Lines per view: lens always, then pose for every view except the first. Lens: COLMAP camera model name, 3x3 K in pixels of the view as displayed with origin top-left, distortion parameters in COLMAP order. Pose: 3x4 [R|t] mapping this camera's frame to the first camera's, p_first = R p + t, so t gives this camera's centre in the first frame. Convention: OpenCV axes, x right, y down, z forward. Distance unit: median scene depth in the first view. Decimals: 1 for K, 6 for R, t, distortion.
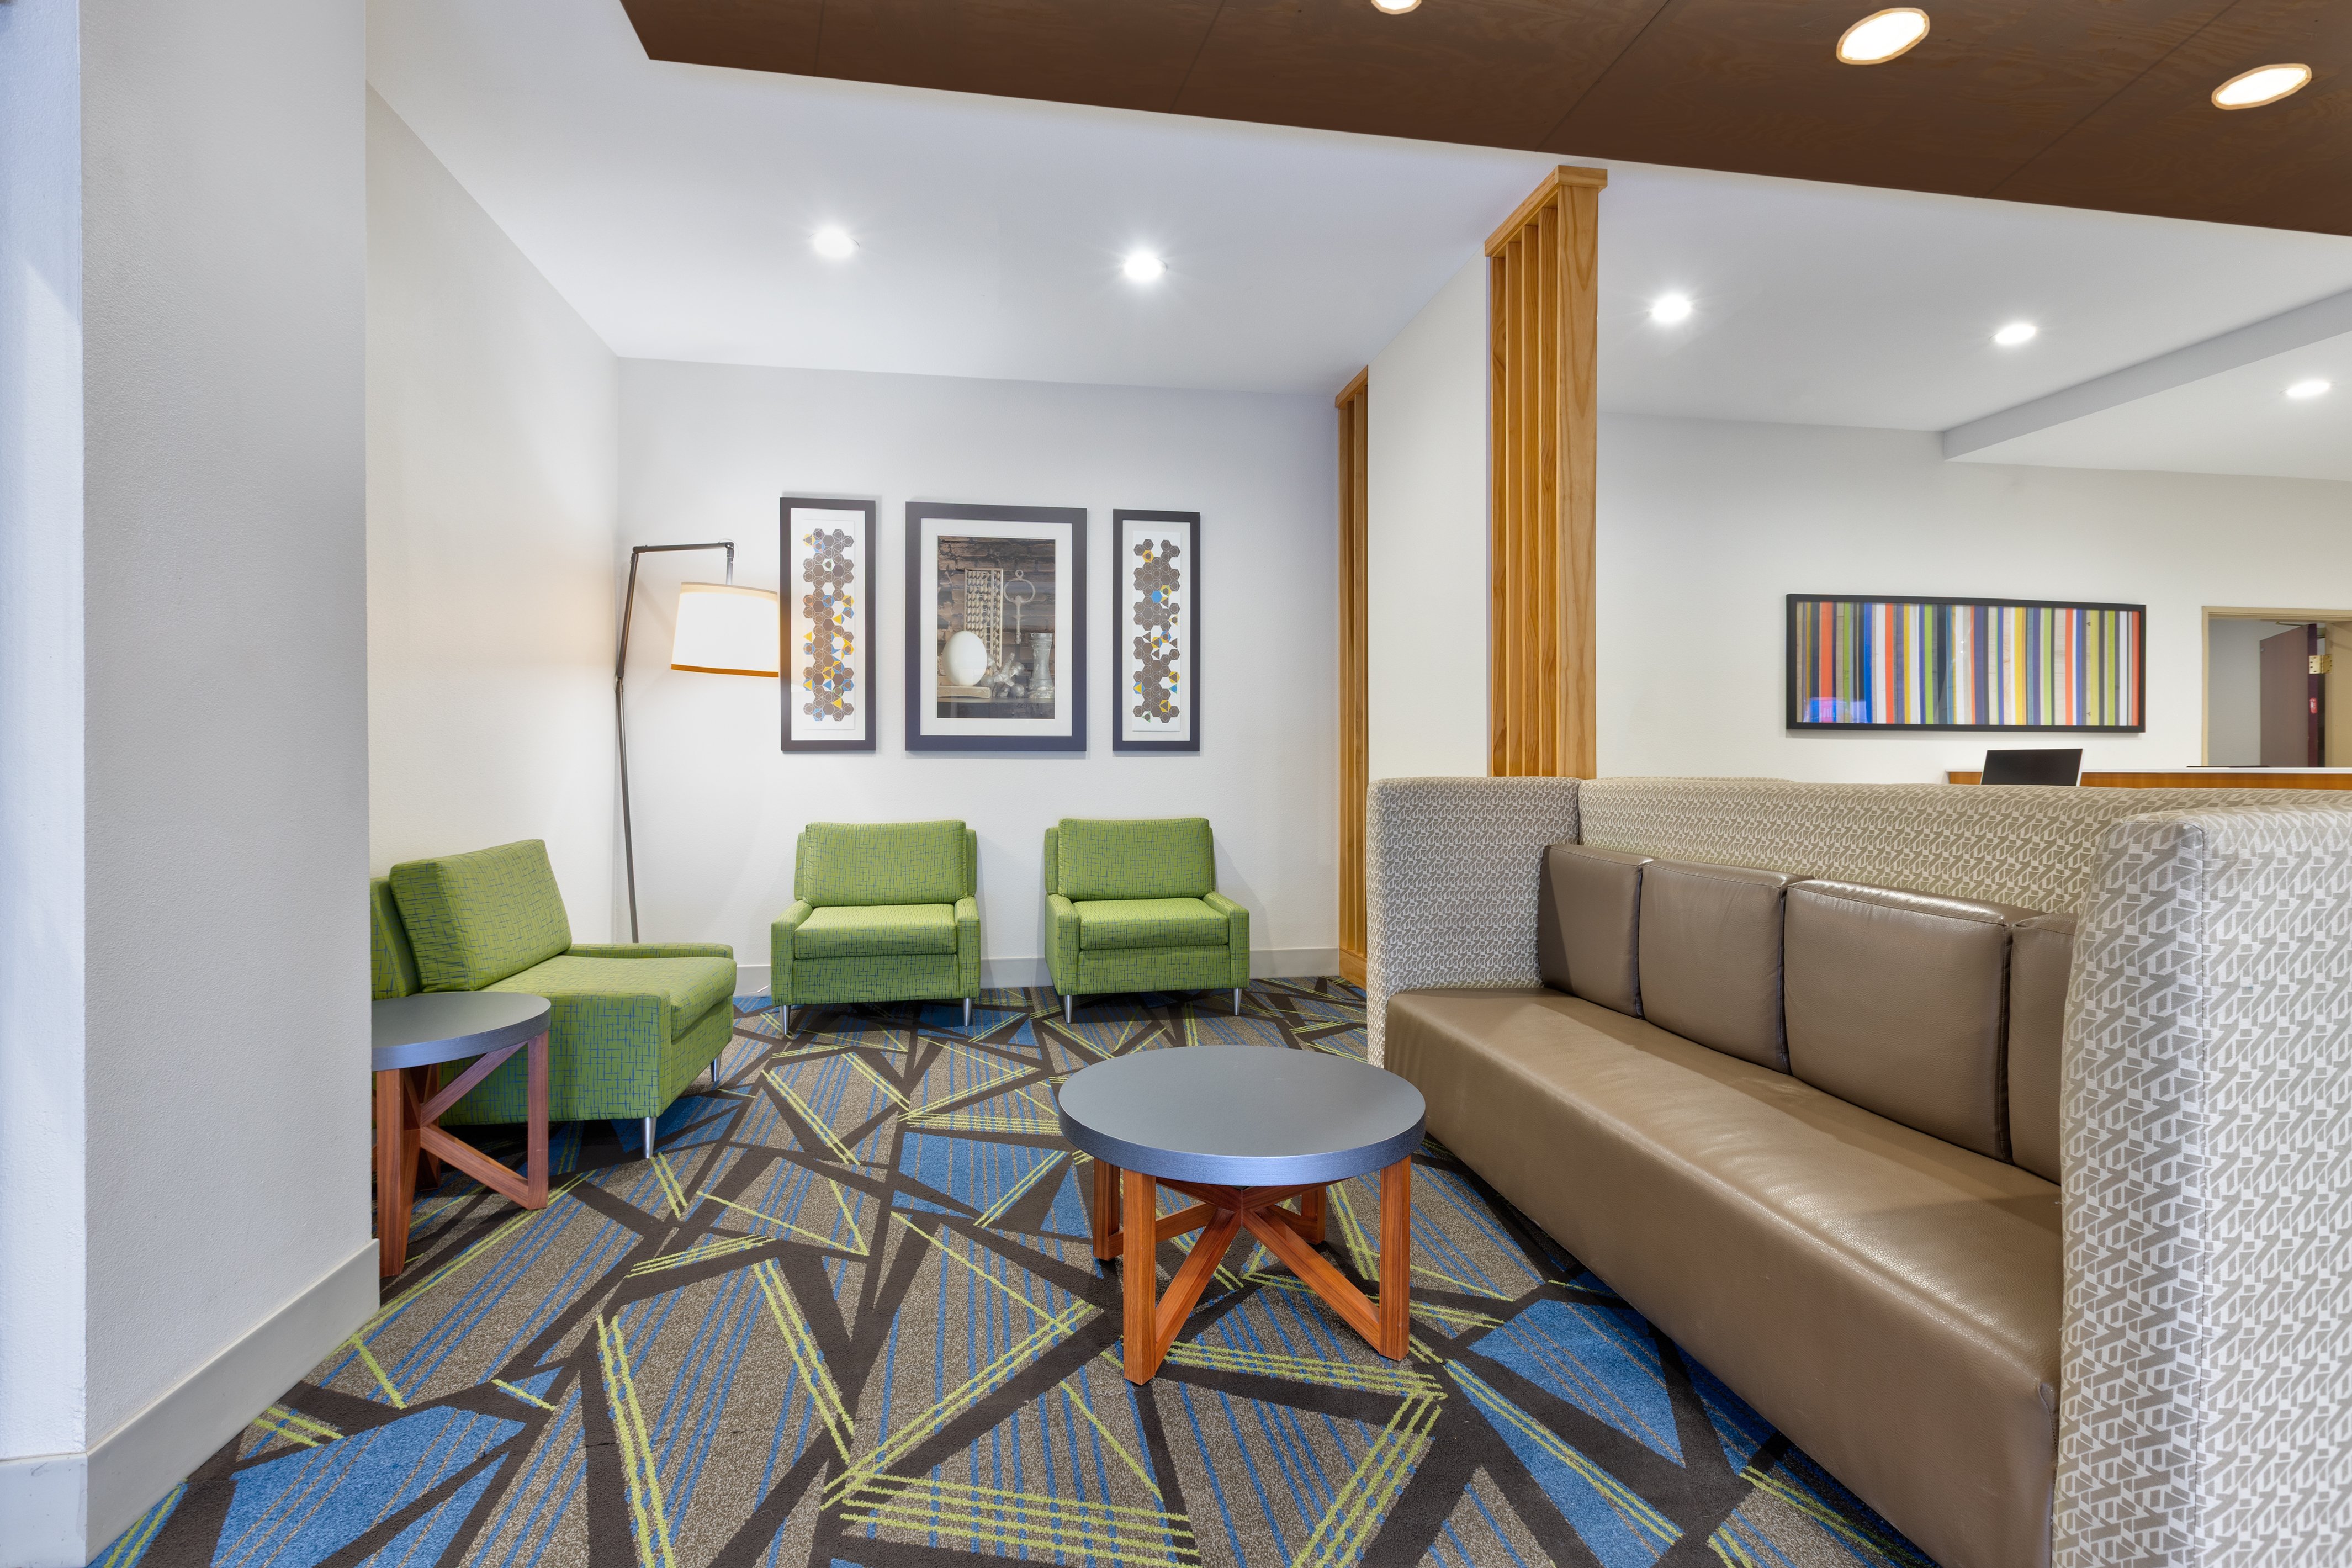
lens RADIAL K [[1063.5, 0, 1179.5], [0, 1063.5, 778.2], [0, 0, 1]] dist [-0.000033, -0.001019]
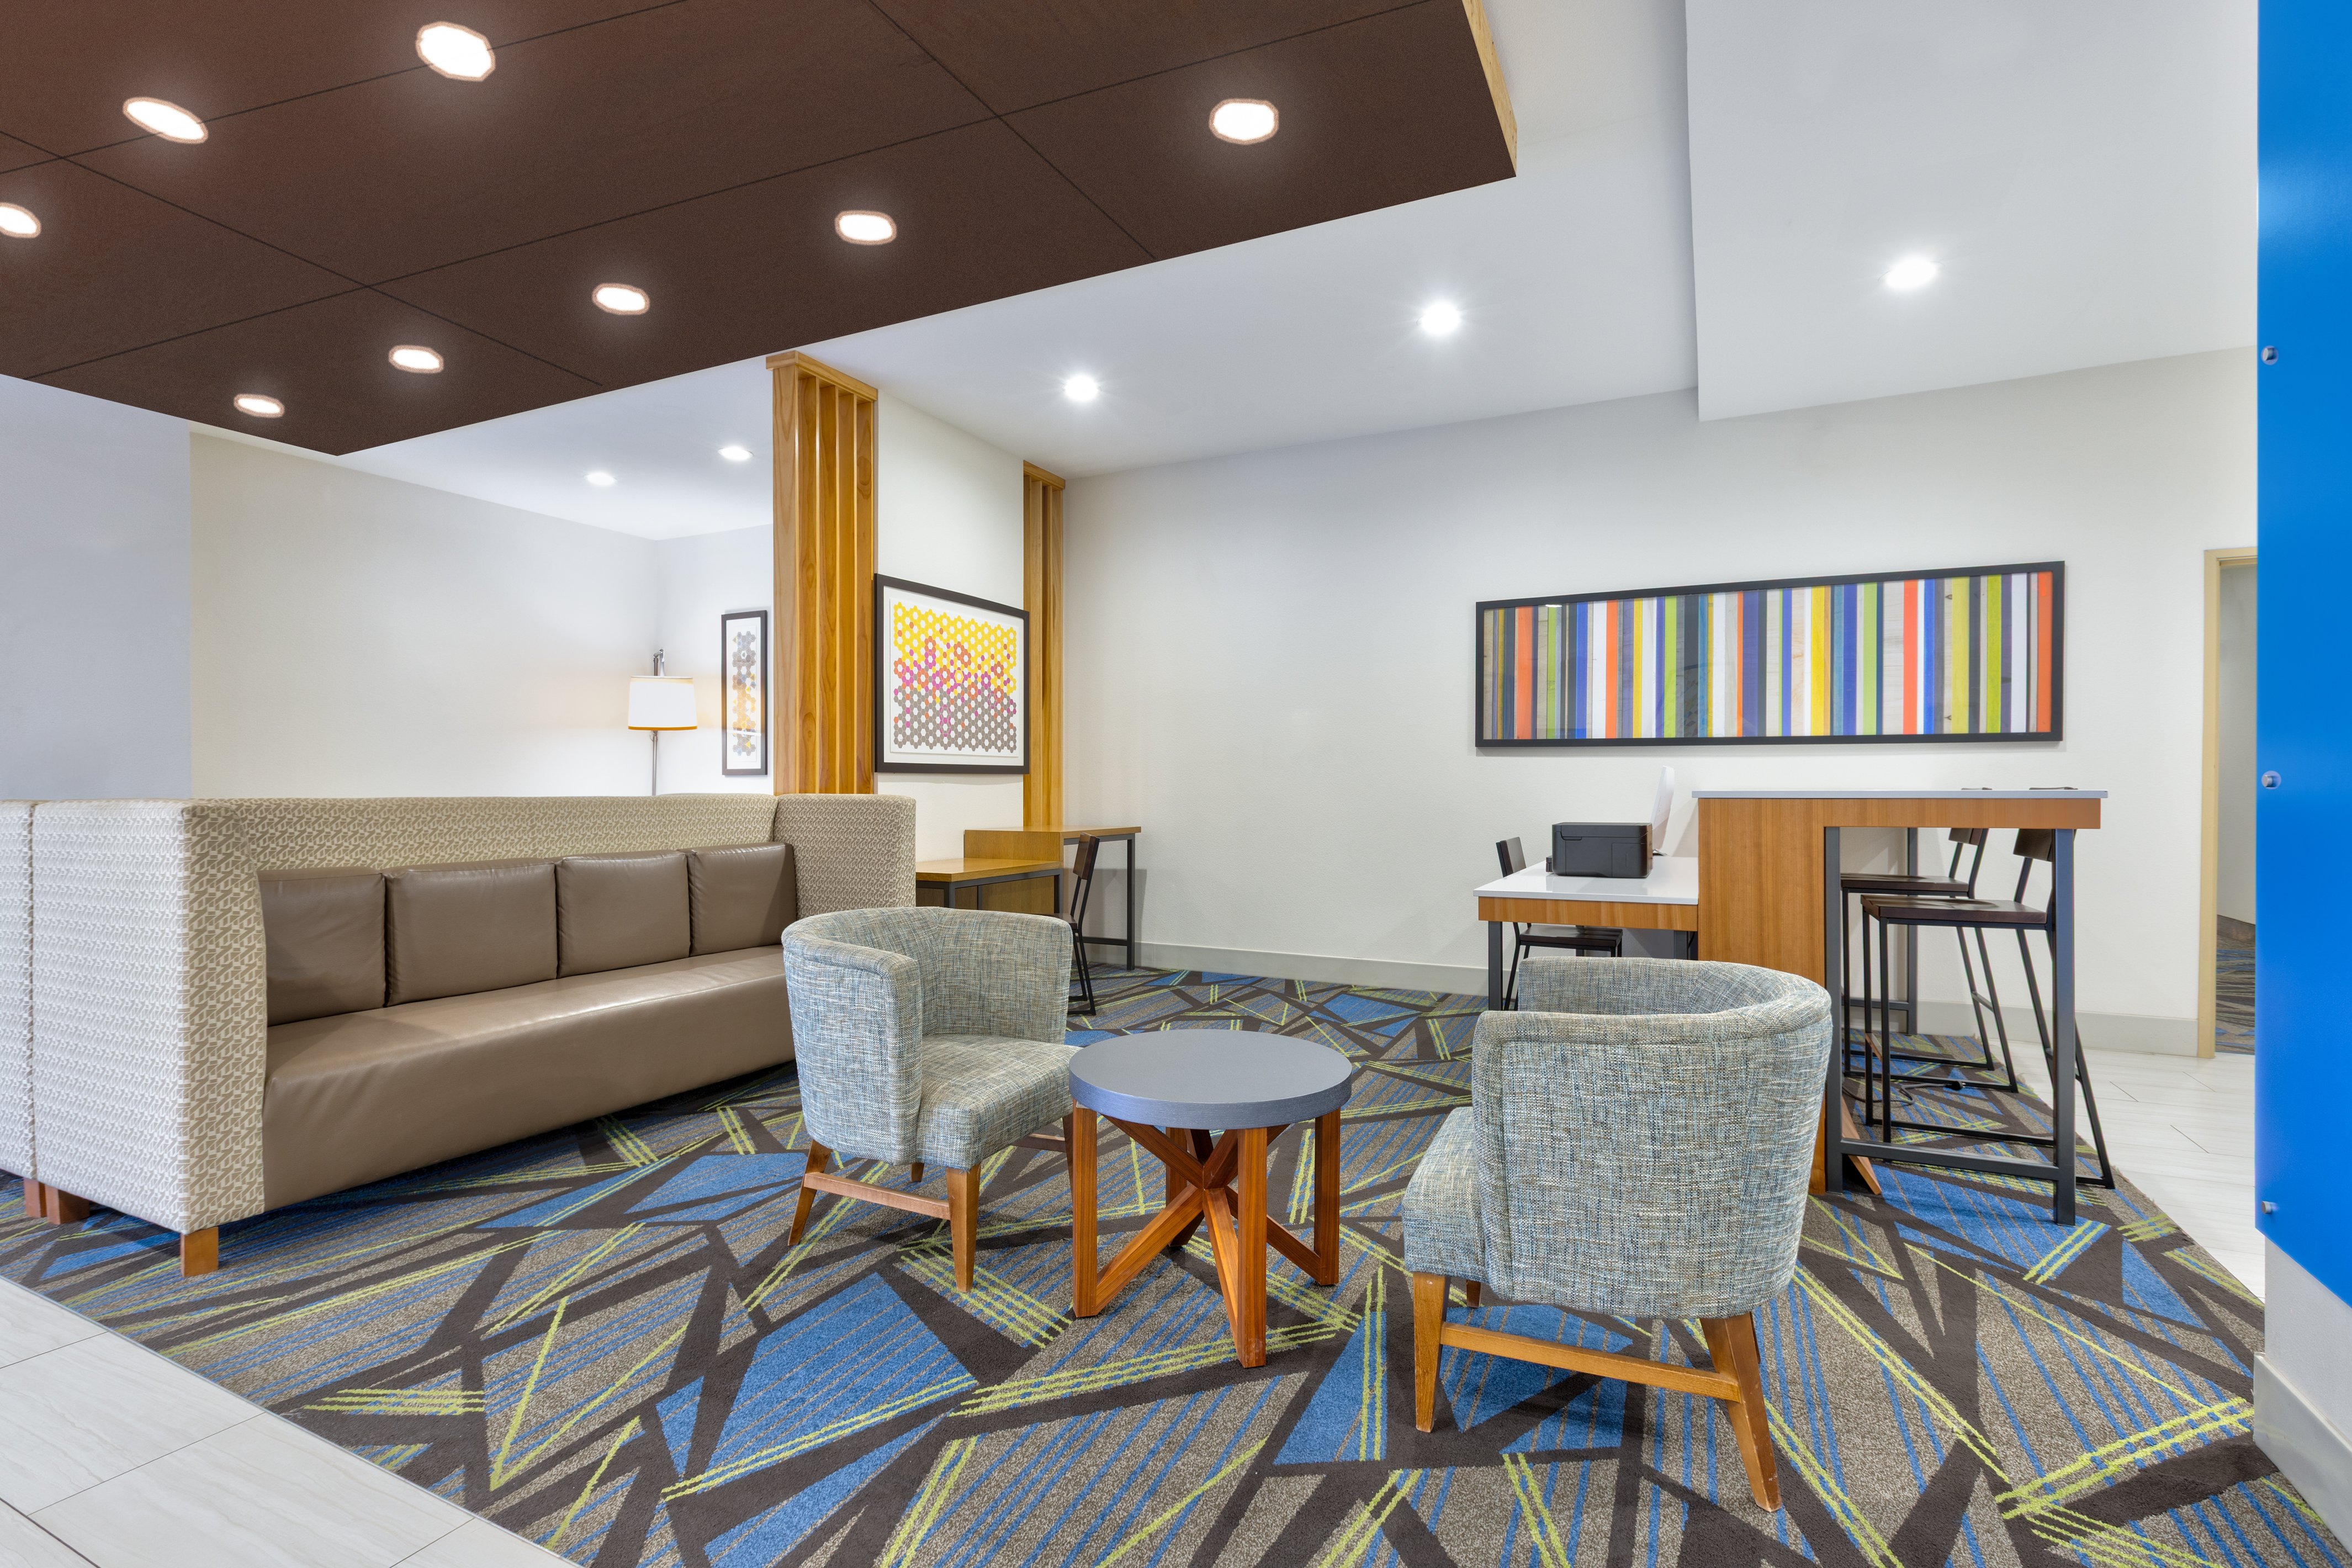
lens RADIAL K [[1041.4, 0, 1182.9], [0, 1041.4, 793.8], [0, 0, 1]] dist [-0.001637, -0.000449]
pose [[0.822722, 0.006743, -0.568404, 0.918719], [-0.007260, 0.999973, 0.001354, -0.004420], [0.568397, 0.003012, 0.822749, 0.102576]]
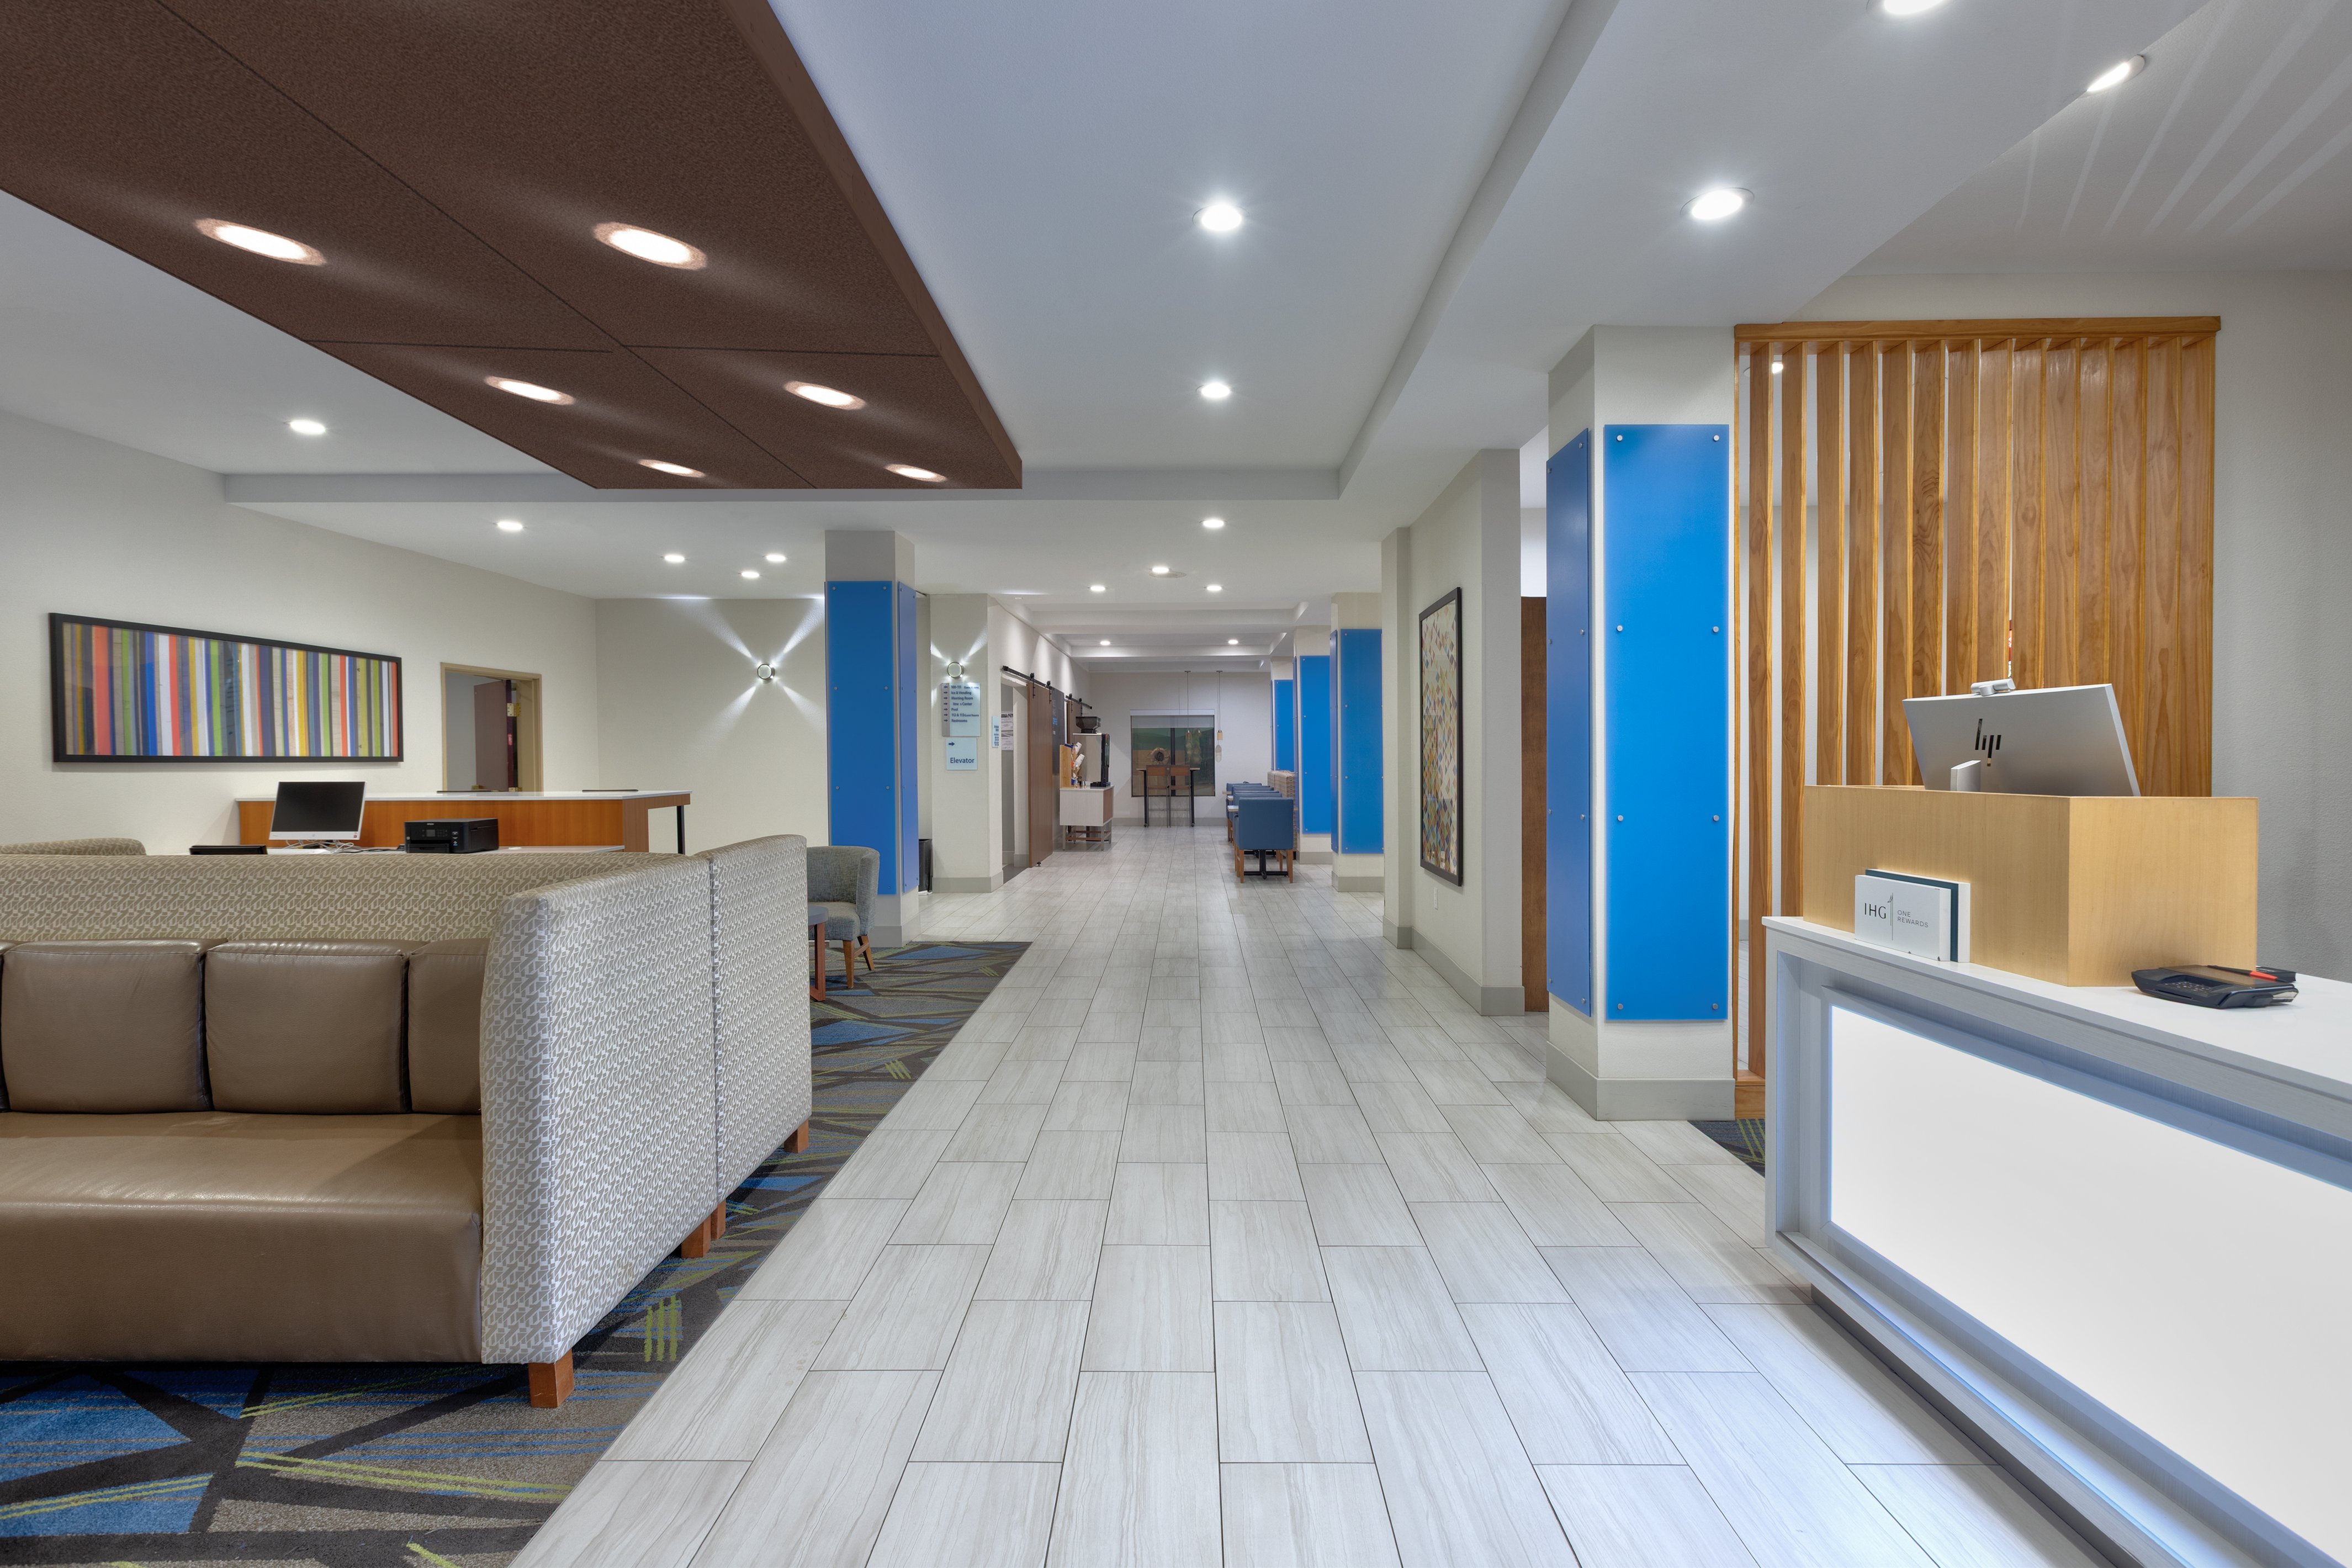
lens RADIAL K [[1063.5, 0, 1179.5], [0, 1063.5, 778.2], [0, 0, 1]] dist [-0.000033, -0.001019]
pose [[0.175004, -0.017730, 0.984408, -0.157417], [0.010462, 0.999815, 0.016147, -0.038800], [-0.984512, 0.007473, 0.175157, -0.105856]]
